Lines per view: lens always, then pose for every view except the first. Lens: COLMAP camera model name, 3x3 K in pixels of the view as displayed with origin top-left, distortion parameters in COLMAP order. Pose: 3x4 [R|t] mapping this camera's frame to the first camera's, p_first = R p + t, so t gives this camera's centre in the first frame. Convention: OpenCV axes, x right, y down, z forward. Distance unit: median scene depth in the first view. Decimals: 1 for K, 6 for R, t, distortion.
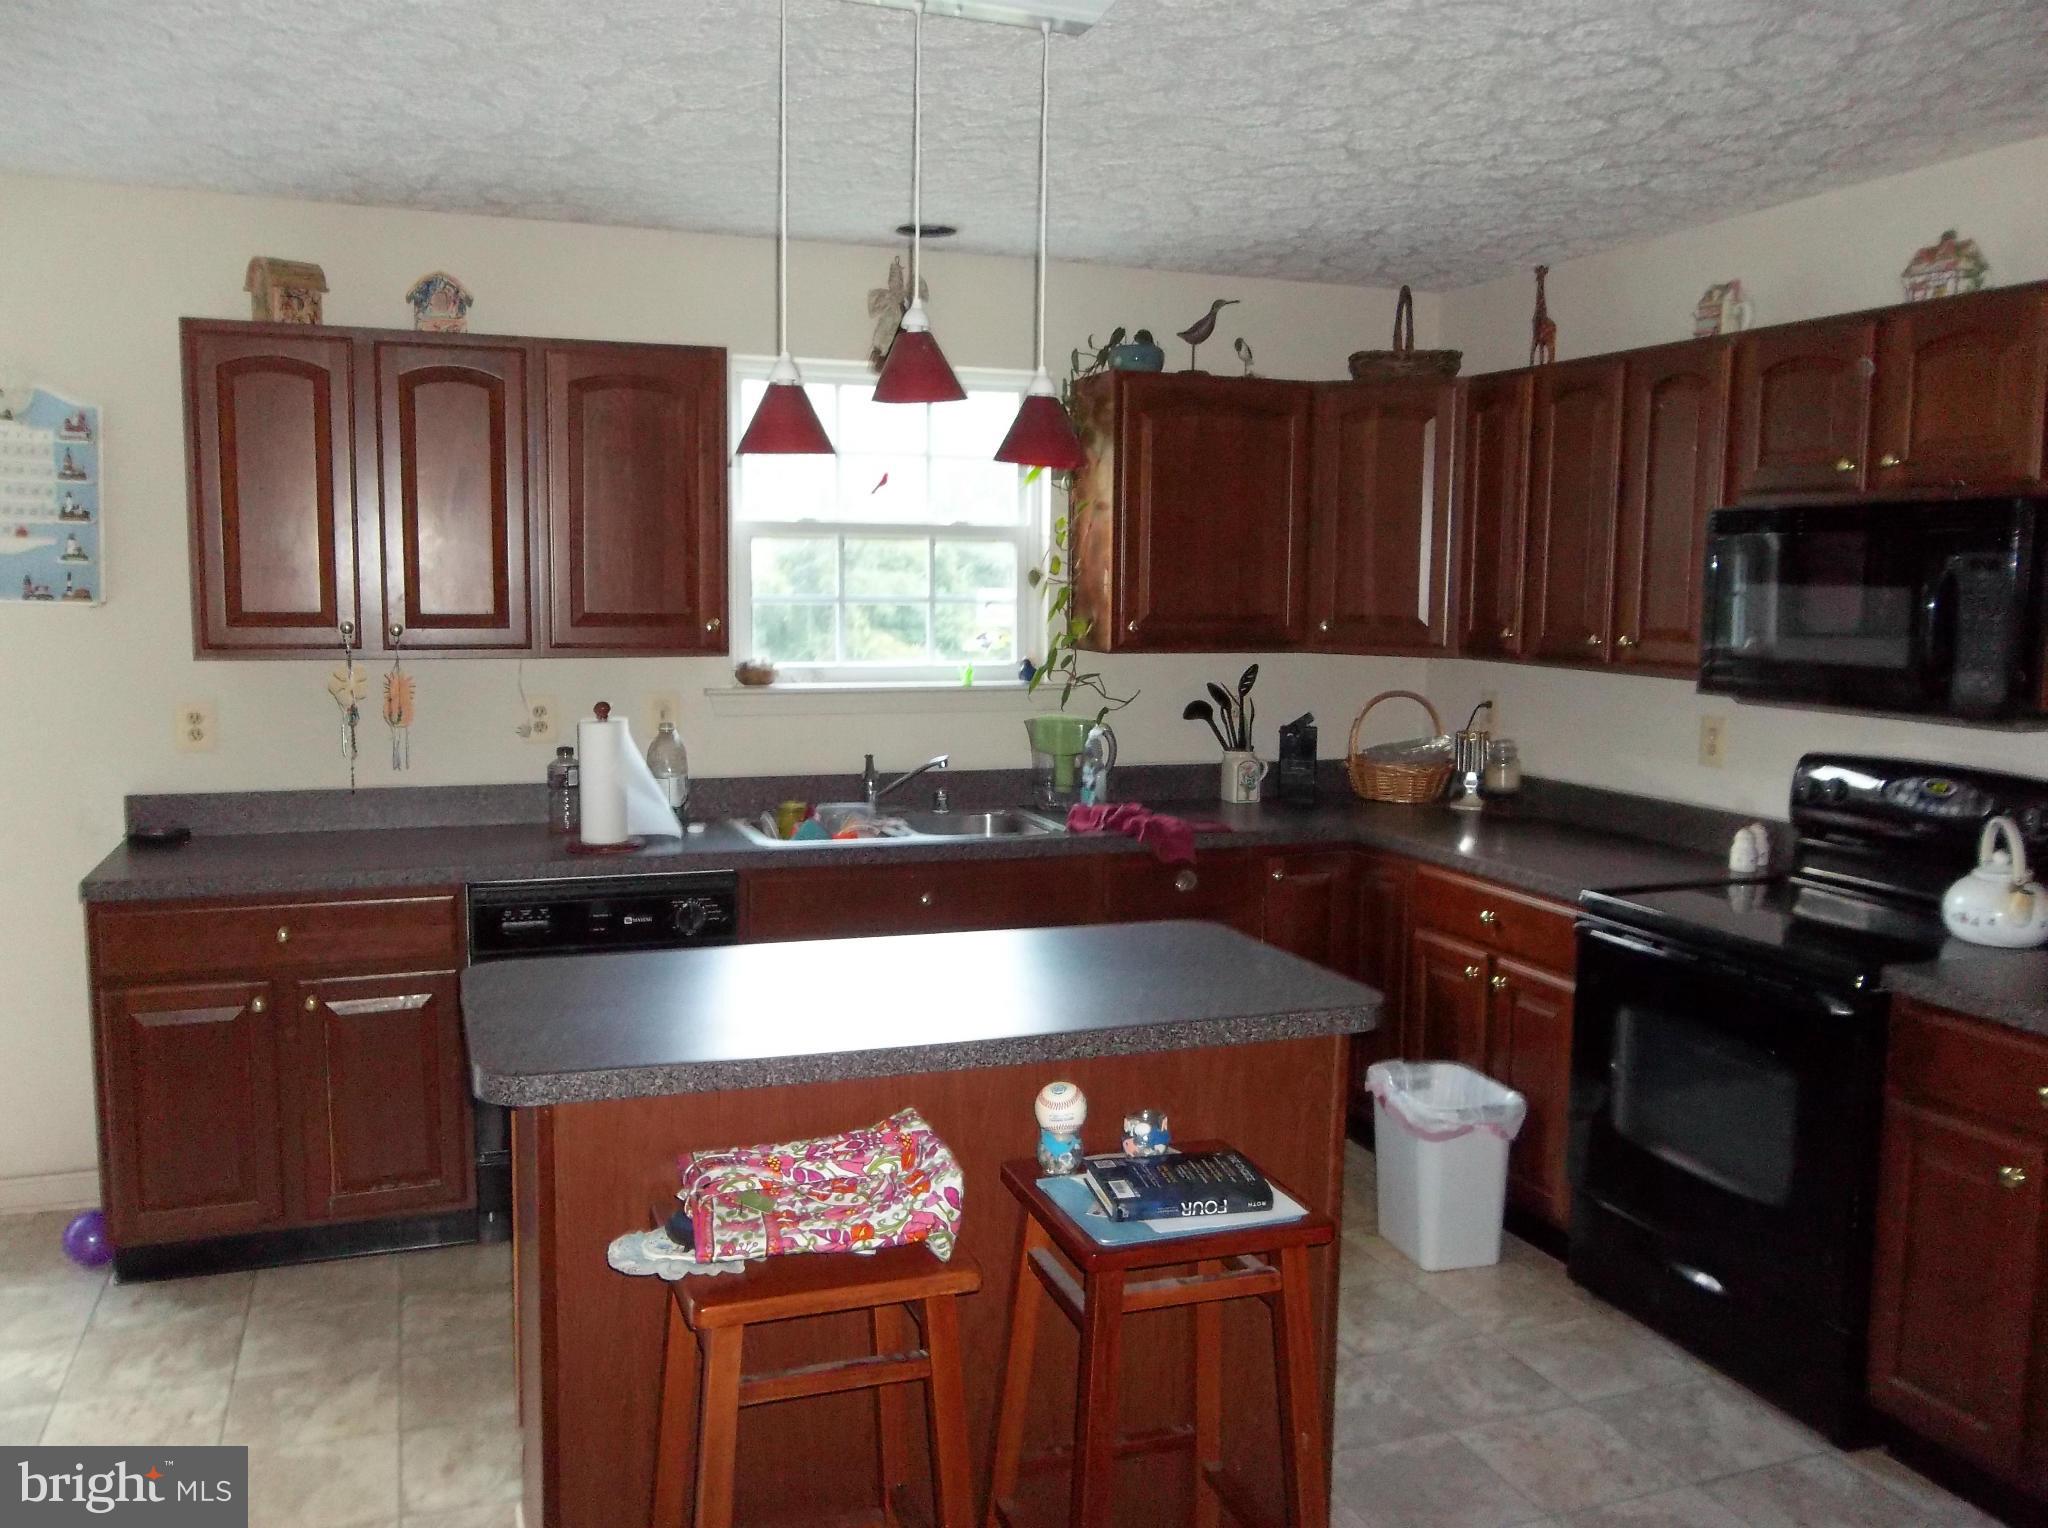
lens RADIAL K [[1669.6, 0, 1024.0], [0, 1669.6, 764.0], [0, 0, 1]] dist [-0.028573, 0.021443]
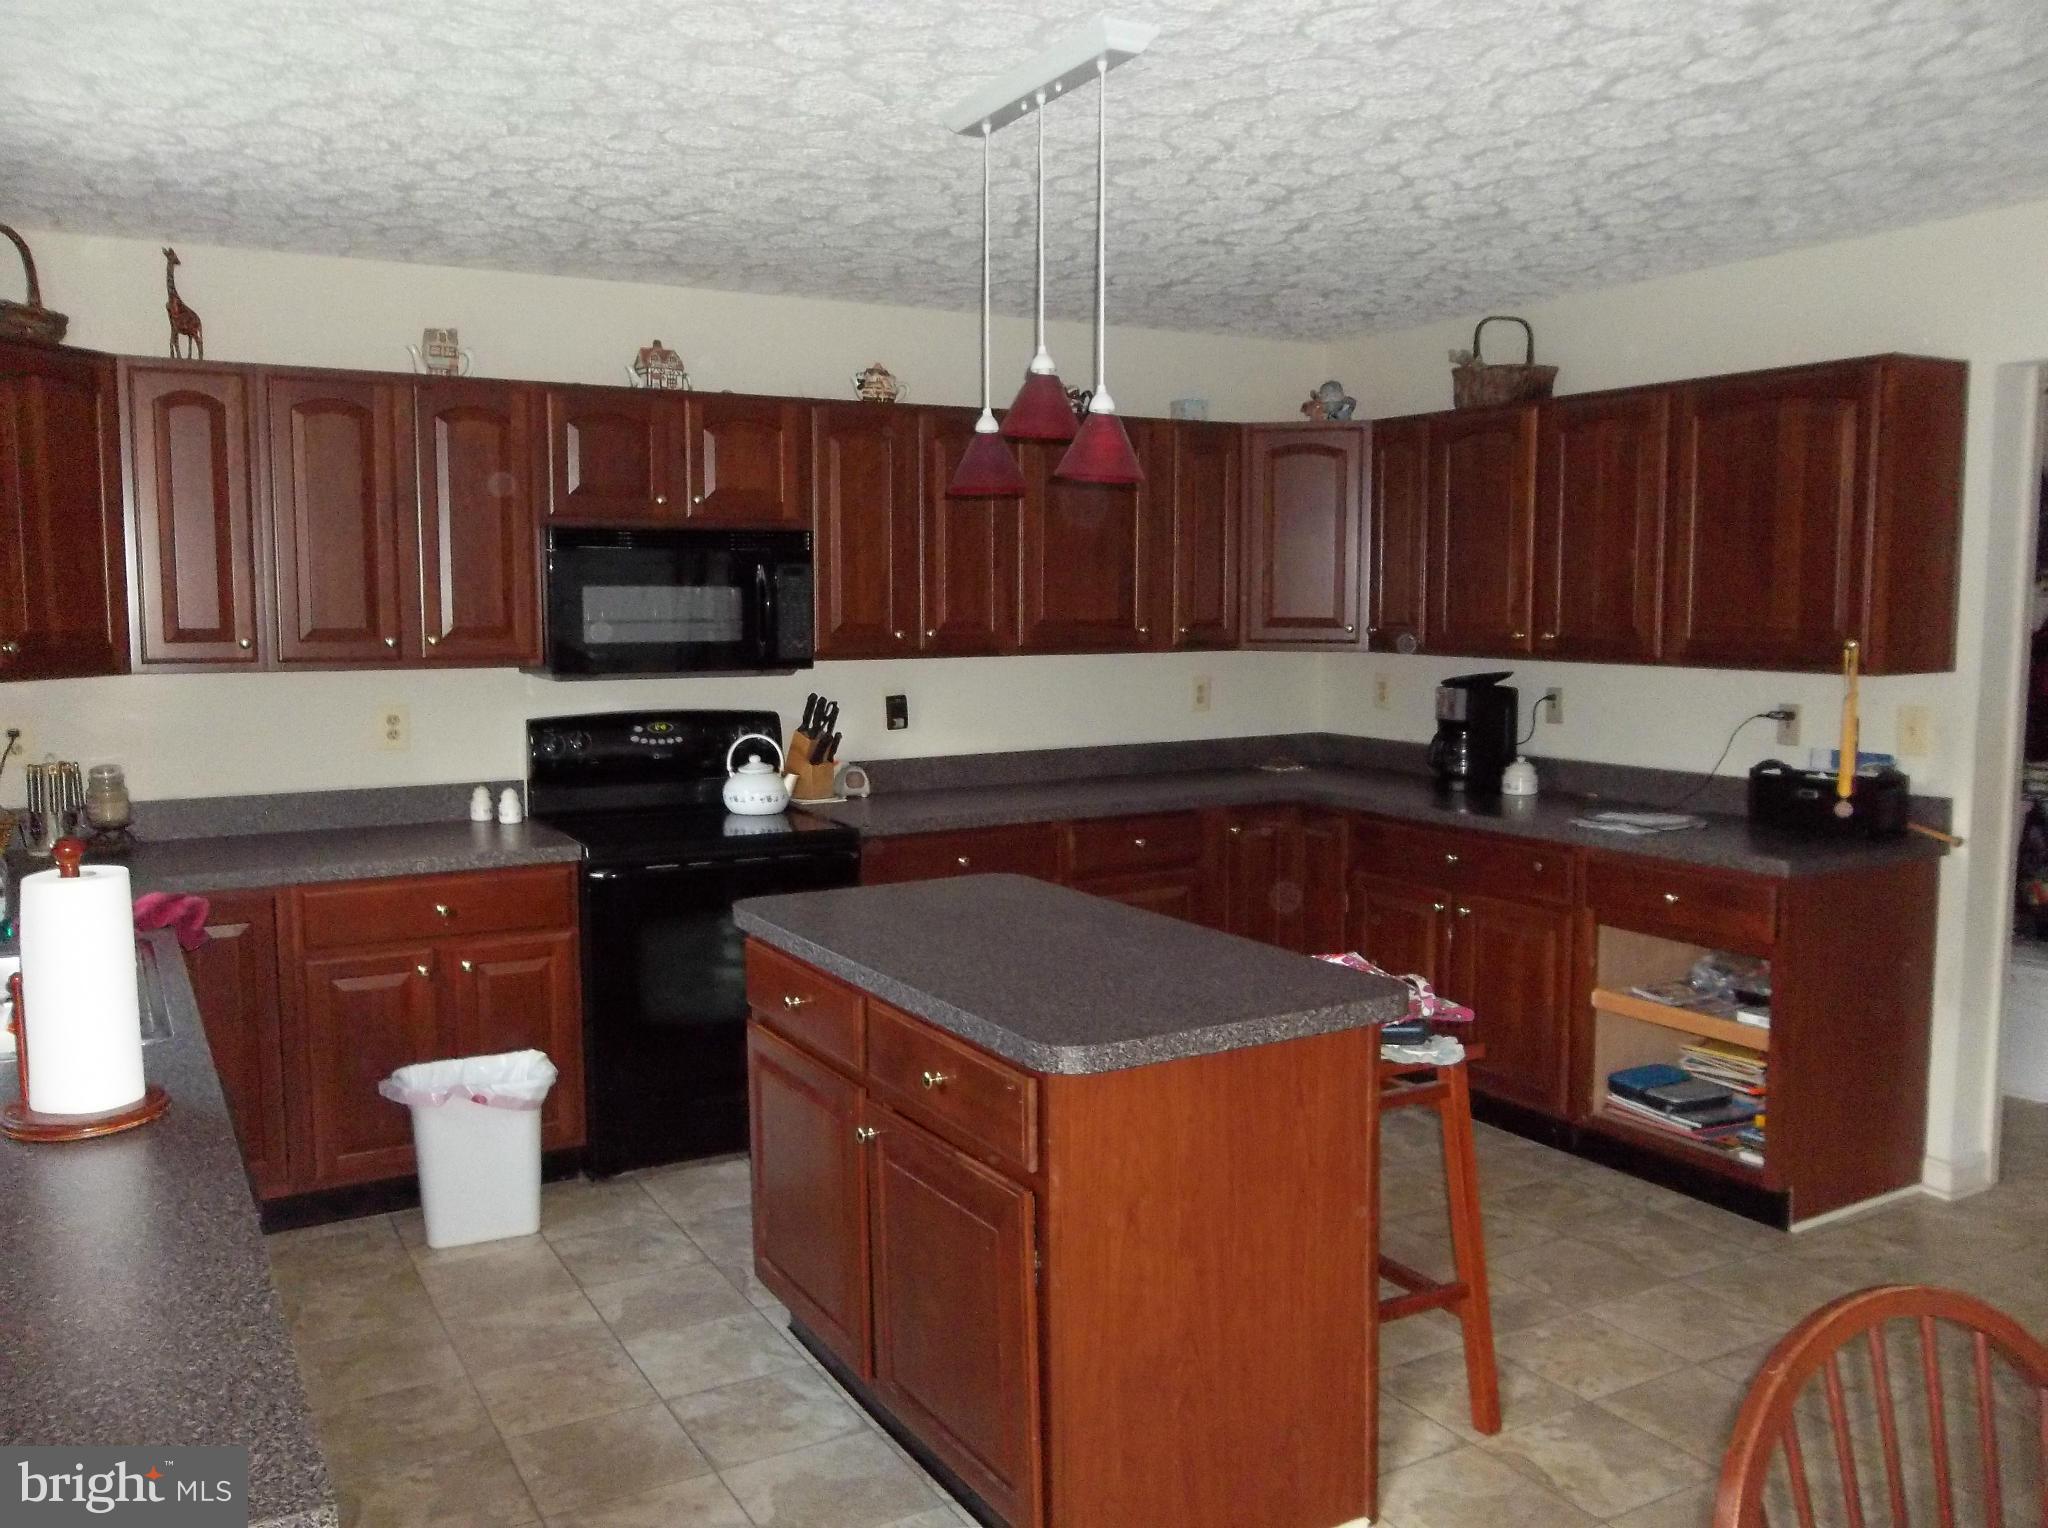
lens RADIAL K [[1669.6, 0, 1024.0], [0, 1669.6, 764.0], [0, 0, 1]] dist [-0.028573, 0.021443]
pose [[-0.162626, -0.112434, 0.980261, -0.849493], [0.112814, 0.984852, 0.131677, -0.100773], [-0.980217, 0.132001, -0.147479, 0.842351]]
